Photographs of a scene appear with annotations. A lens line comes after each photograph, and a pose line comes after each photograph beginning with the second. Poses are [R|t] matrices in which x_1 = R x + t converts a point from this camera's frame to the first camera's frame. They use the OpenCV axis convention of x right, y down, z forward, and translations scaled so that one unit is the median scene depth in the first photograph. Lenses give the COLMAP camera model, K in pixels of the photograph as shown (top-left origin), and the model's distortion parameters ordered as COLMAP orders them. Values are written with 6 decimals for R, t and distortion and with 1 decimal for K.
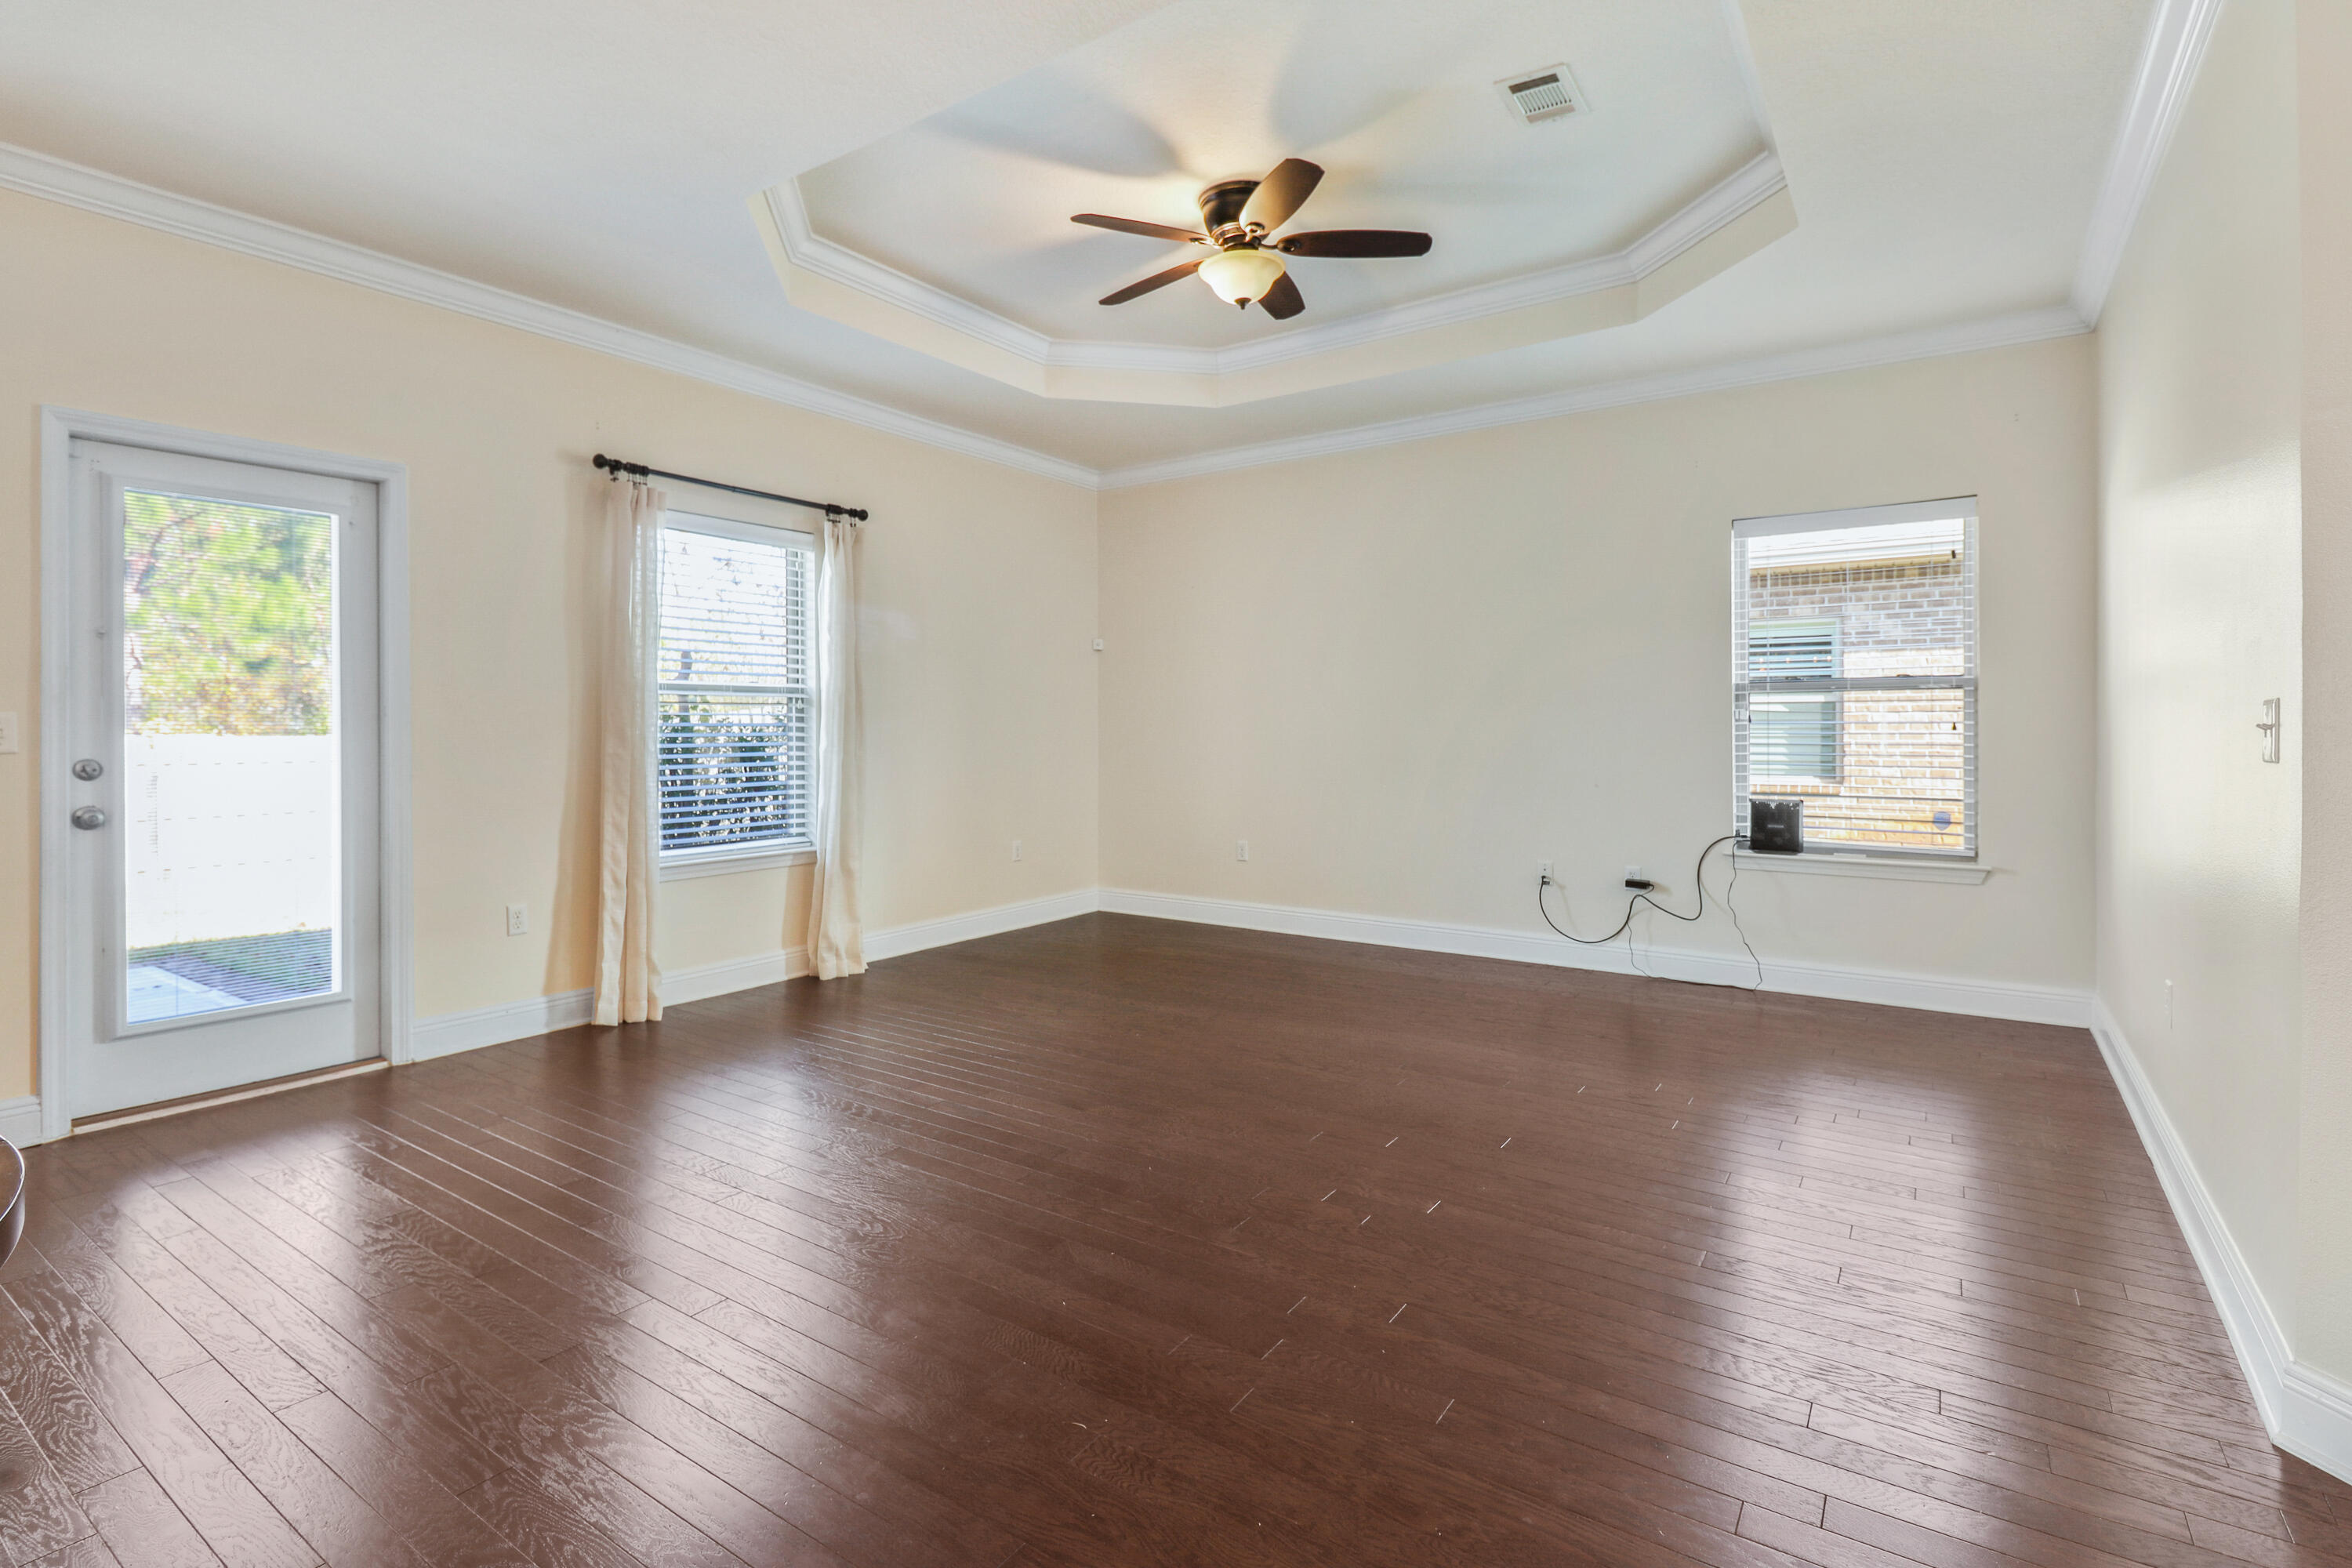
lens RADIAL K [[1114.5, 0, 1173.3], [0, 1114.5, 729.5], [0, 0, 1]] dist [0.029297, -0.015555]
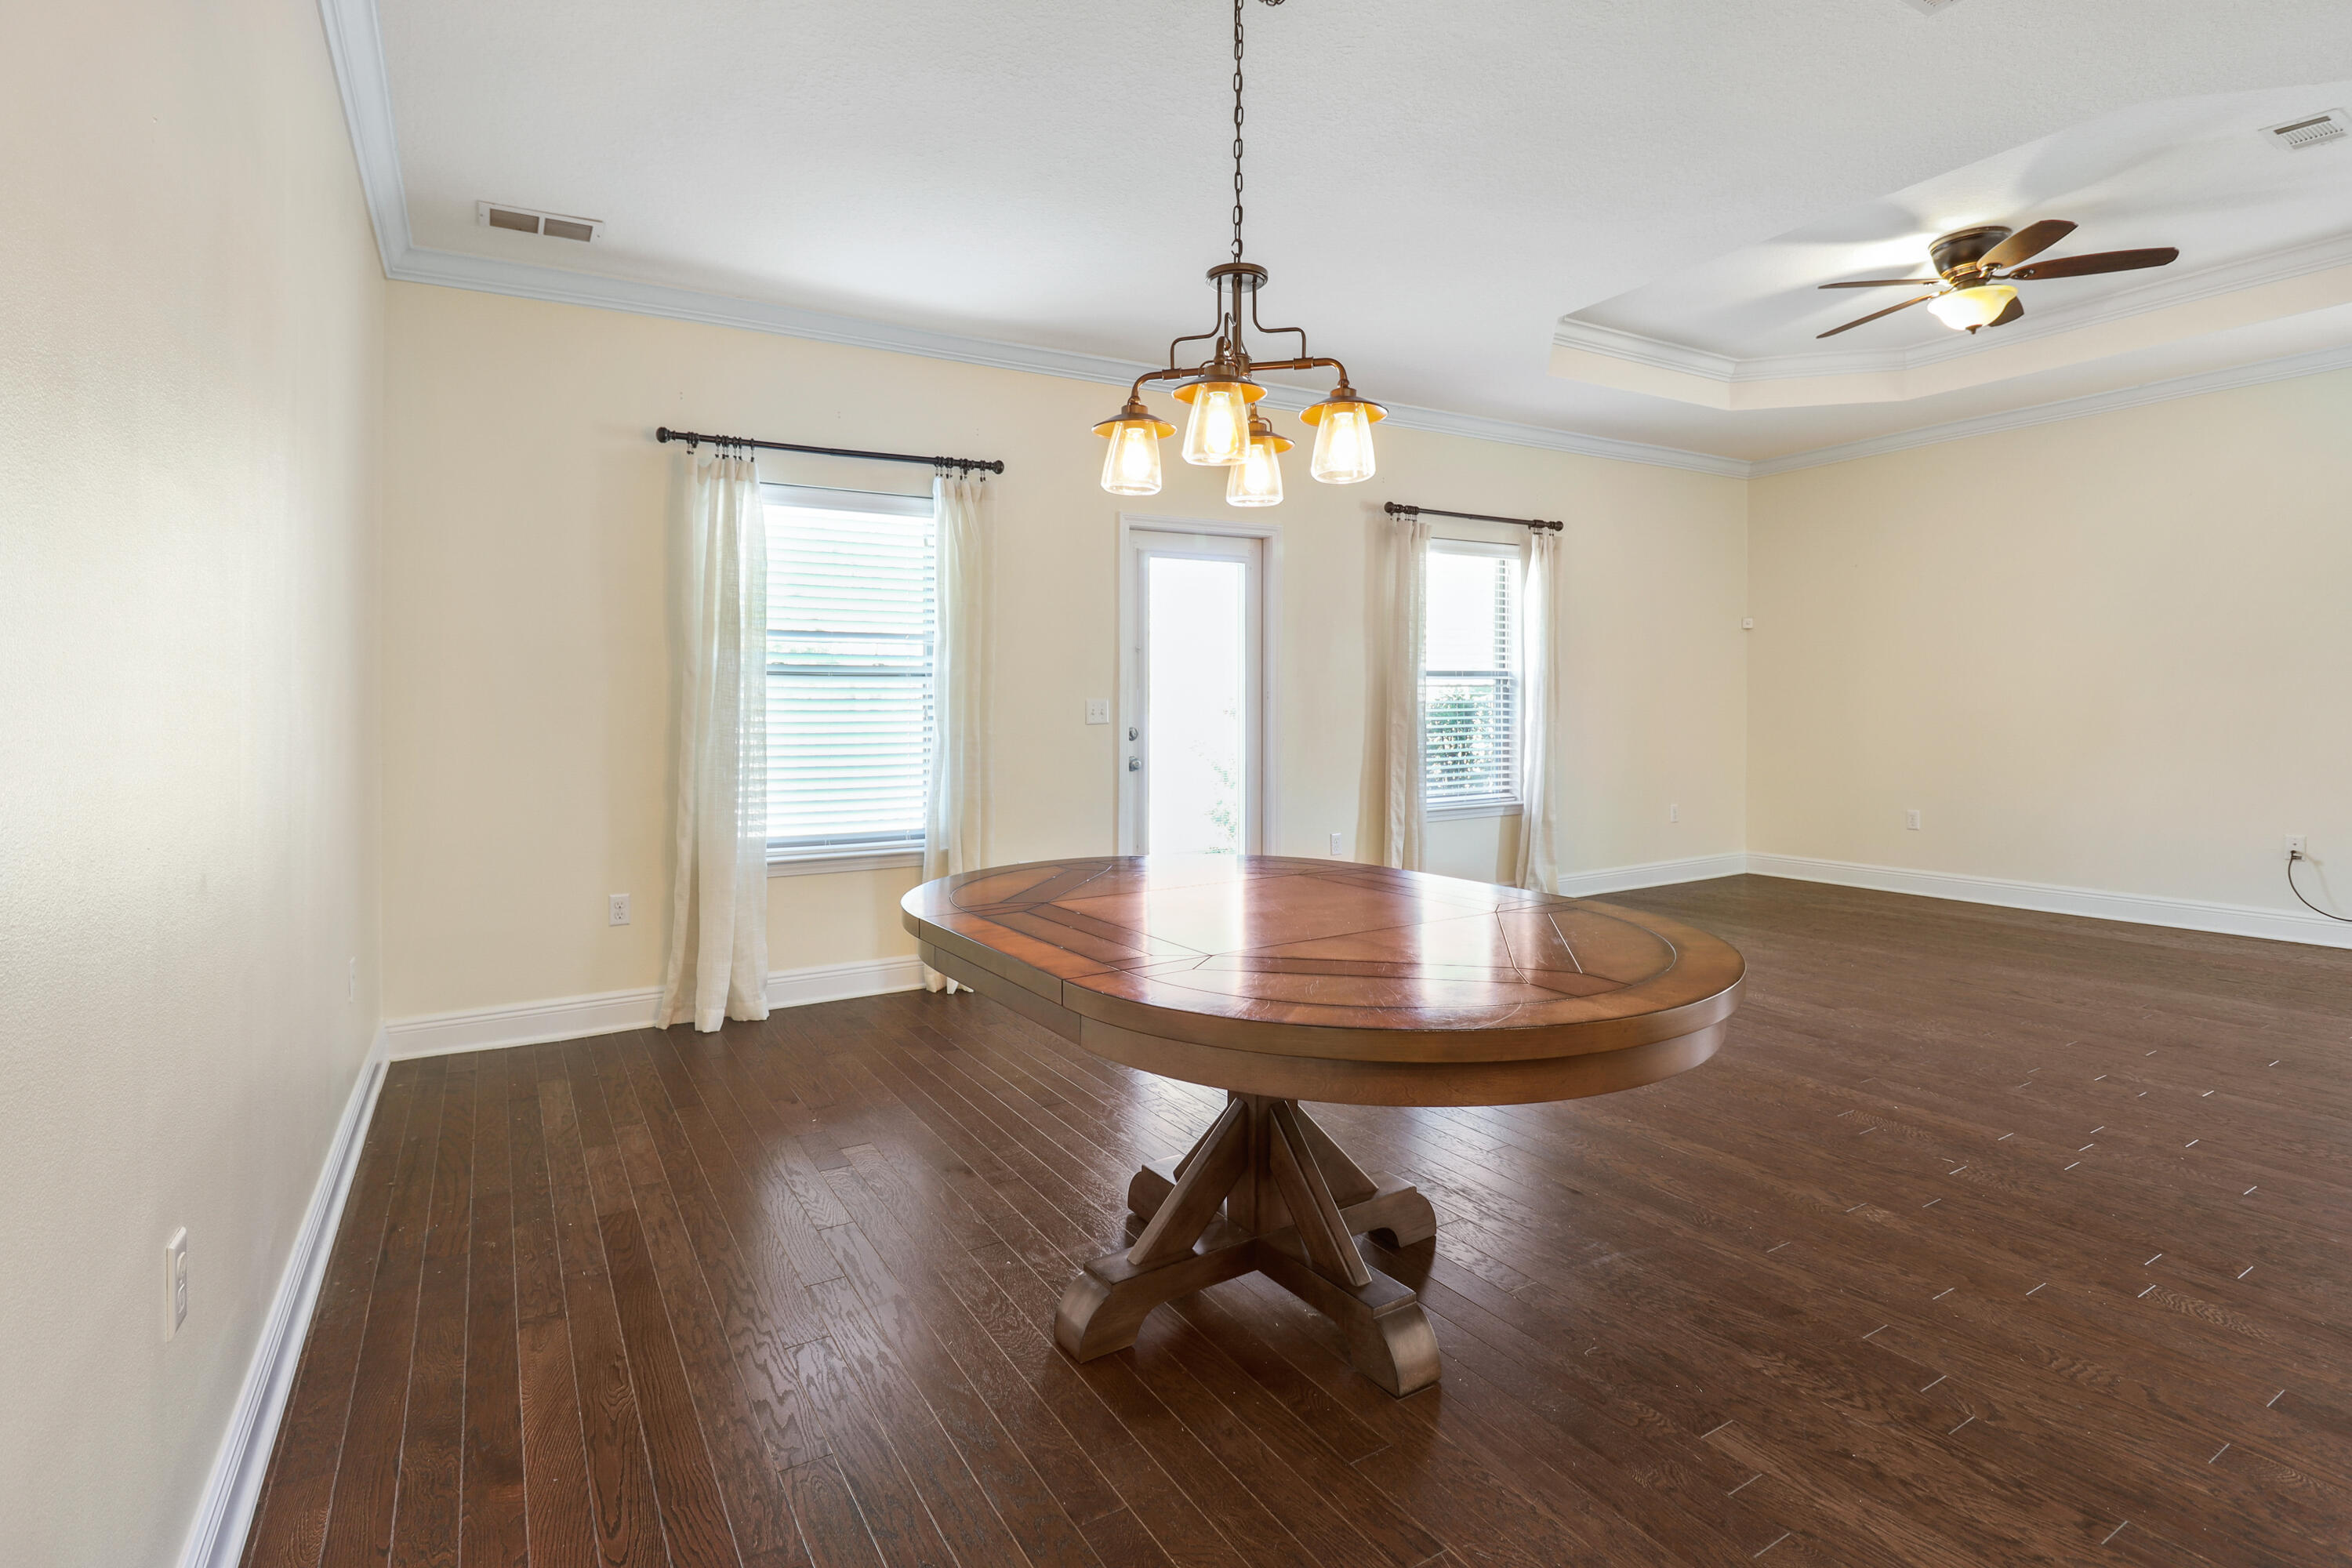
lens RADIAL K [[1148.2, 0, 1184.9], [0, 1148.2, 728.6], [0, 0, 1]] dist [0.000617, -0.006181]
pose [[0.911334, -0.000685, -0.411667, -0.165050], [0.009360, 0.999775, 0.019055, -0.002063], [0.411561, -0.021219, 0.911135, -0.354213]]
